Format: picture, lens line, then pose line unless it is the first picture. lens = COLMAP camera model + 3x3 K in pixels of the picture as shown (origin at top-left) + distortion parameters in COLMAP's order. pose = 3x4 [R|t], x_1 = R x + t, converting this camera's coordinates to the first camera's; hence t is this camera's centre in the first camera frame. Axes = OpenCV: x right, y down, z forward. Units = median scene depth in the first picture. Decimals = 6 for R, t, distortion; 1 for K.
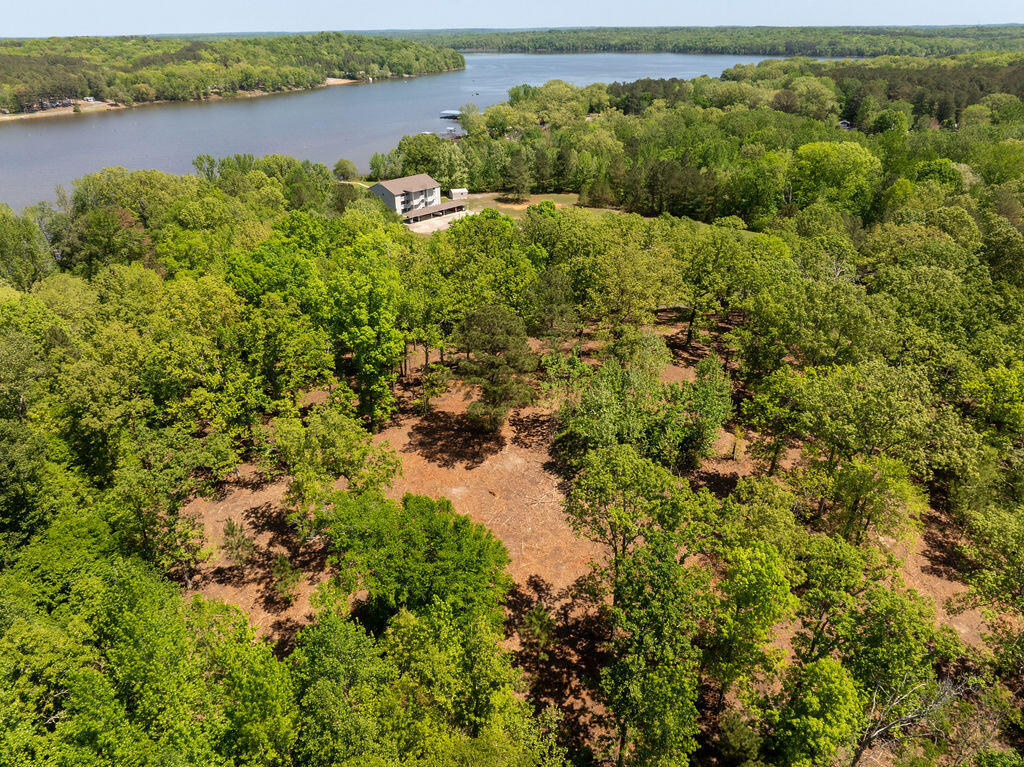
lens RADIAL K [[722.6, 0, 514.1], [0, 722.6, 387.2], [0, 0, 1]] dist [-0.061027, 0.036246]
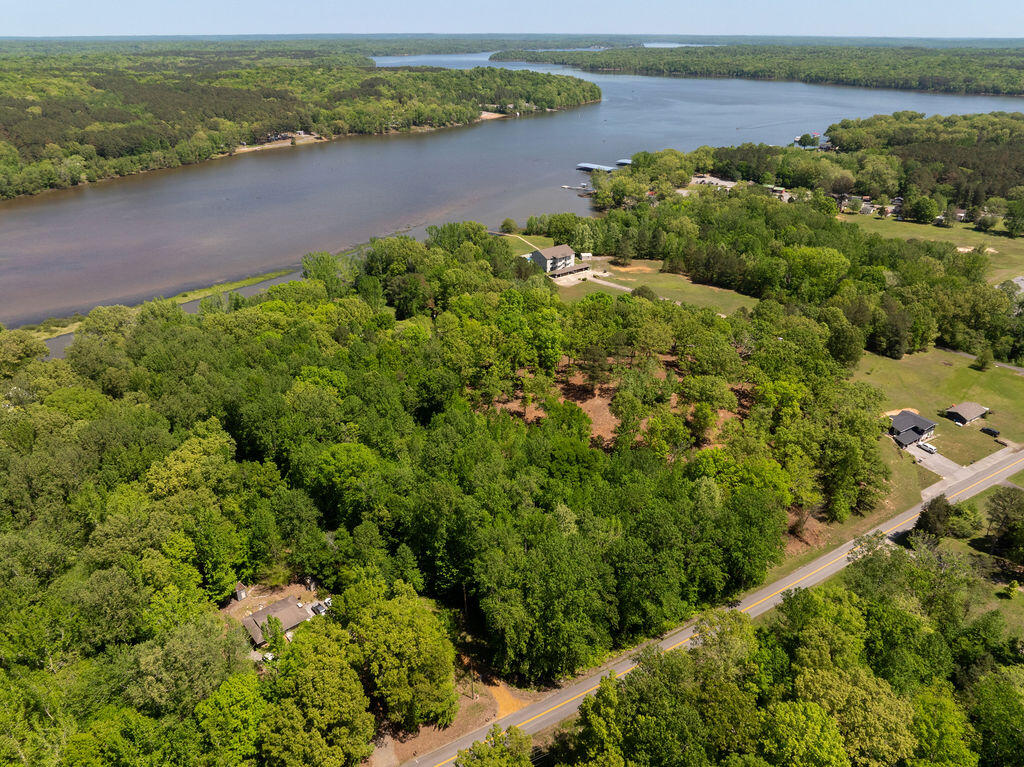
lens RADIAL K [[722.6, 0, 513.6], [0, 722.6, 387.6], [0, 0, 1]] dist [-0.061027, 0.036246]
pose [[0.984388, 0.090311, -0.151079, 0.025707], [-0.090552, 0.995878, 0.005298, 0.017110], [0.150935, 0.008465, 0.988507, -0.484936]]
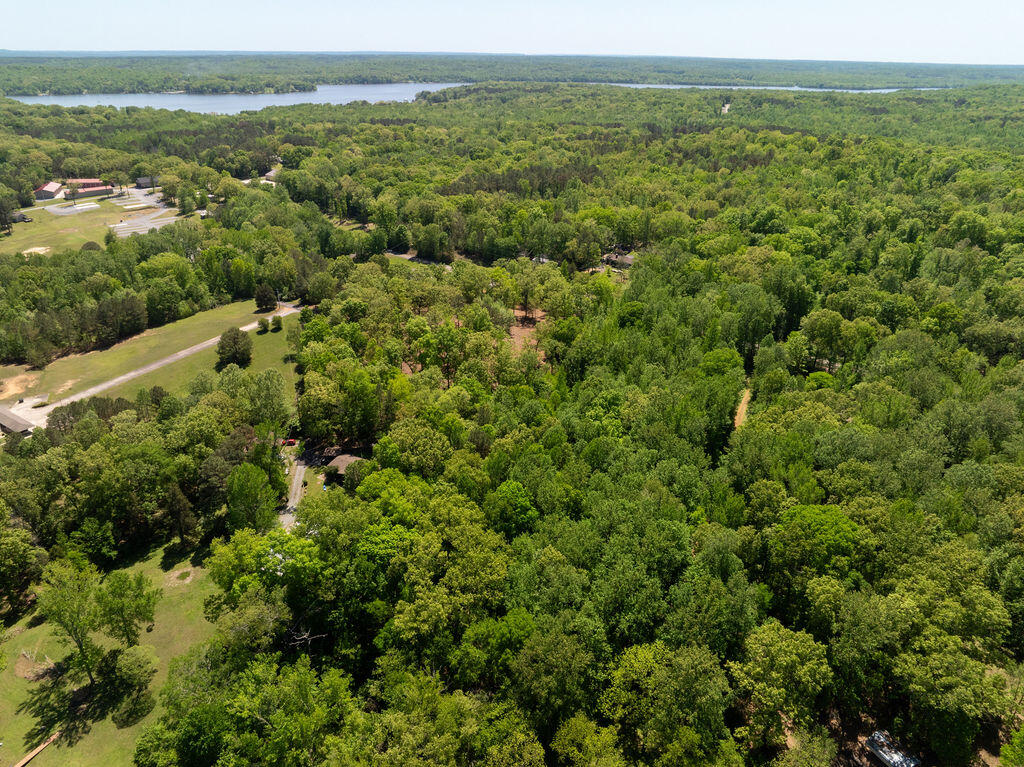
lens RADIAL K [[722.6, 0, 513.6], [0, 722.6, 385.2], [0, 0, 1]] dist [-0.061027, 0.036246]
pose [[-0.142465, -0.413157, 0.899447, -0.869002], [0.432498, 0.791390, 0.432026, -0.321427], [-0.890308, 0.450558, 0.065944, 0.206318]]
